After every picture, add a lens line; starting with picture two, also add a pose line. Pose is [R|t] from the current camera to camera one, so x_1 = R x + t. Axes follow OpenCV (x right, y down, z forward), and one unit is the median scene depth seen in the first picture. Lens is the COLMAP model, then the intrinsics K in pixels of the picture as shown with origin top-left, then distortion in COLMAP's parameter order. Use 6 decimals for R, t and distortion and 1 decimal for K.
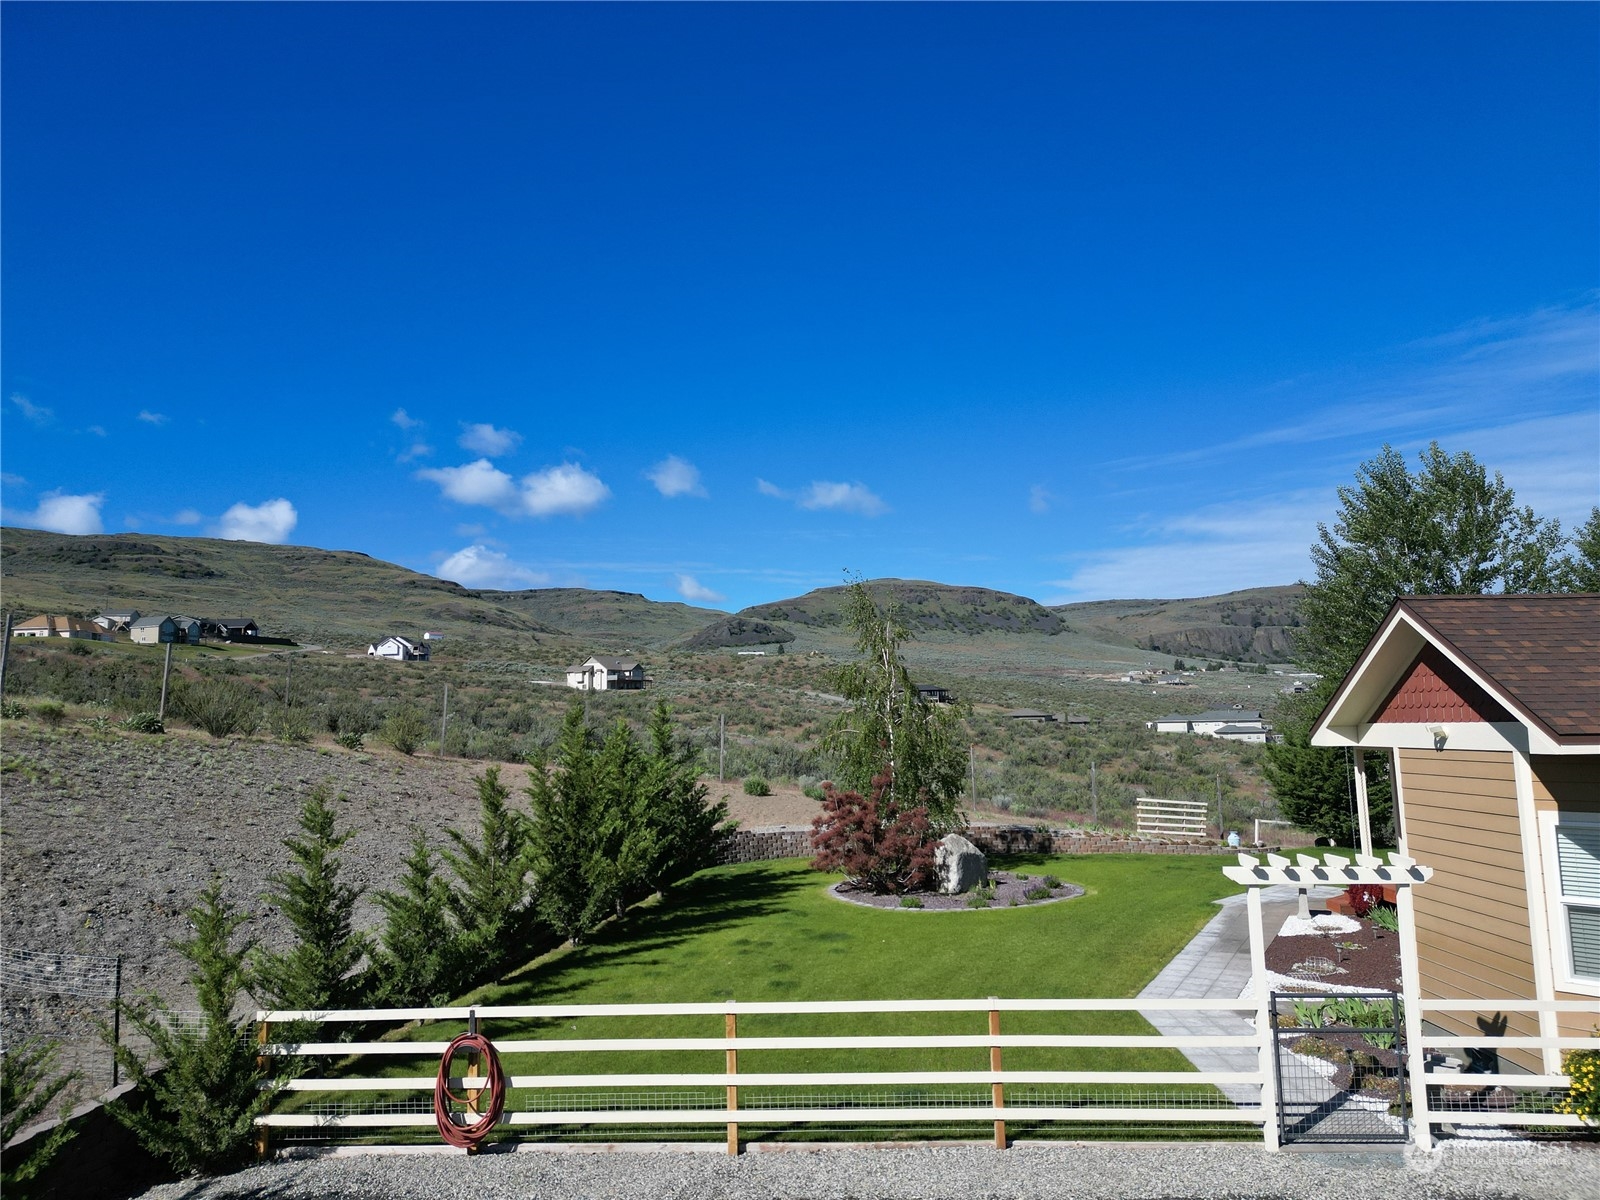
lens RADIAL K [[1057.8, 0, 799.5], [0, 1057.8, 567.5], [0, 0, 1]] dist [-0.023418, -0.000504]
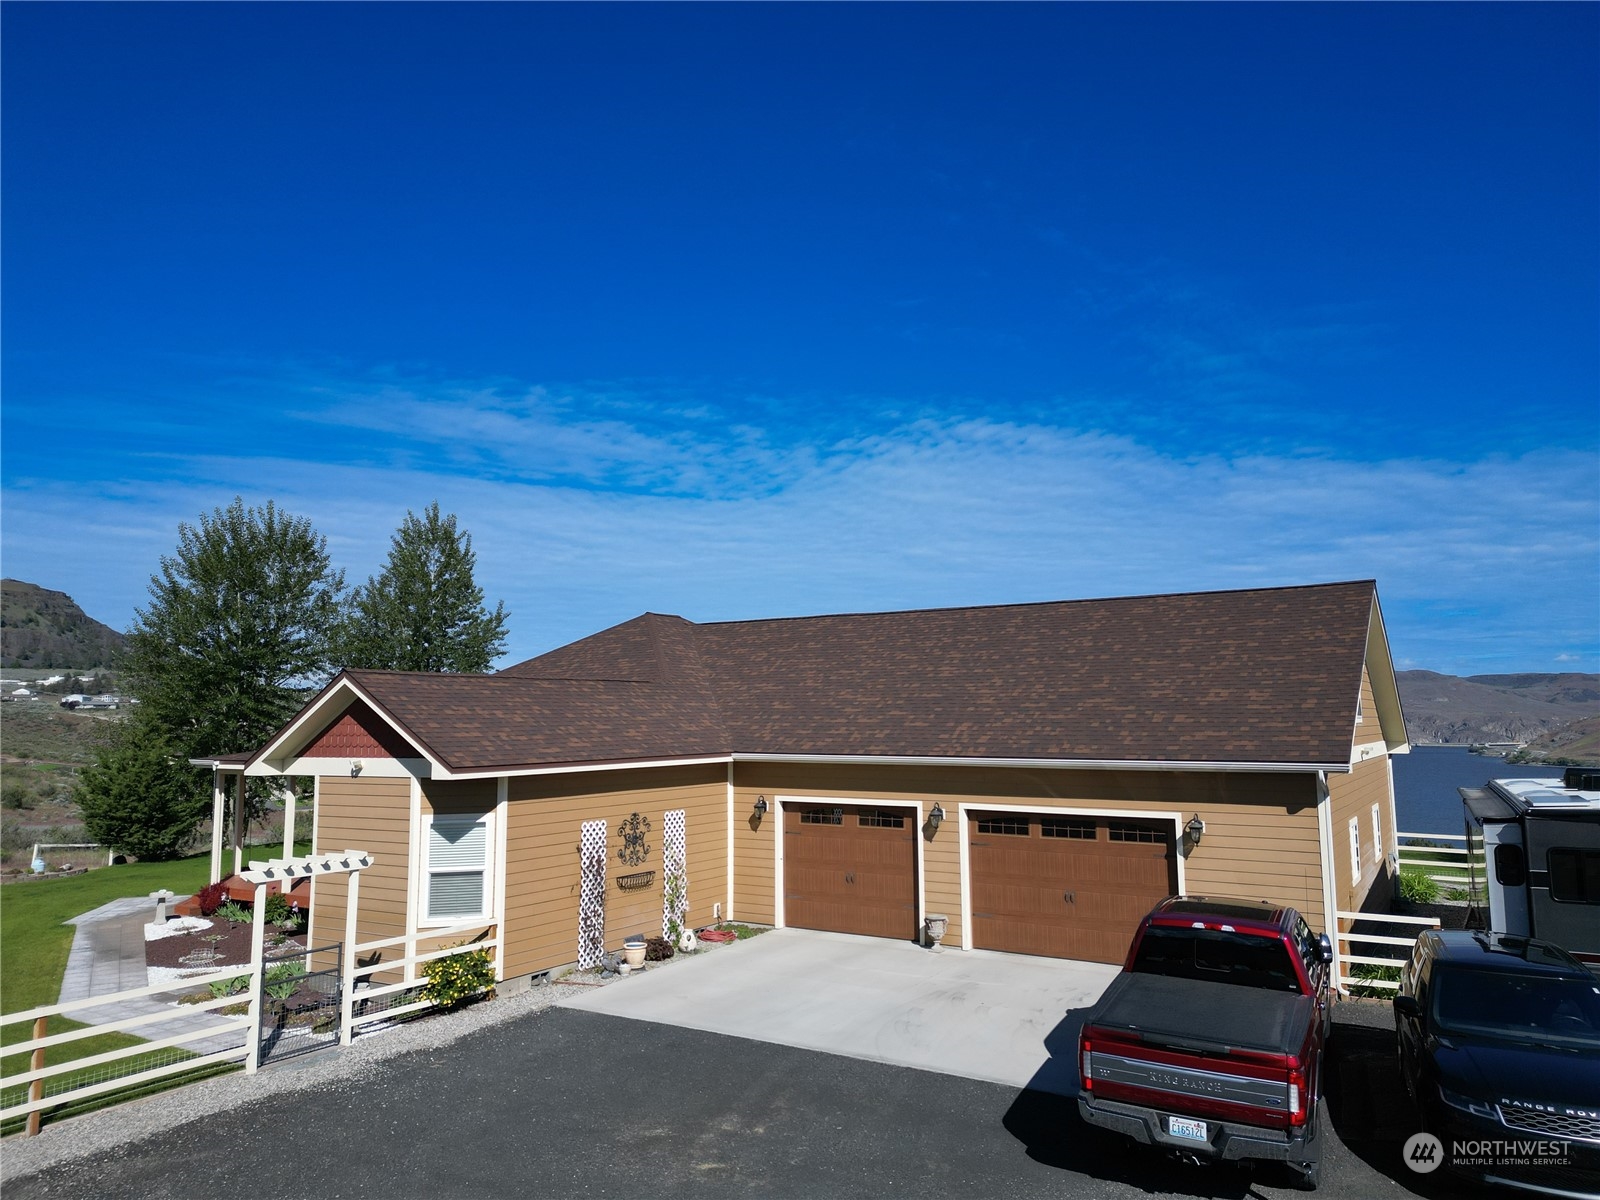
lens RADIAL K [[1120.4, 0, 792.8], [0, 1120.4, 604.8], [0, 0, 1]] dist [0.097254, -0.098134]
pose [[0.463442, 0.100119, 0.880453, -0.510235], [-0.134119, 0.990075, -0.041989, -0.075364], [-0.875919, -0.098626, 0.472270, -0.239169]]
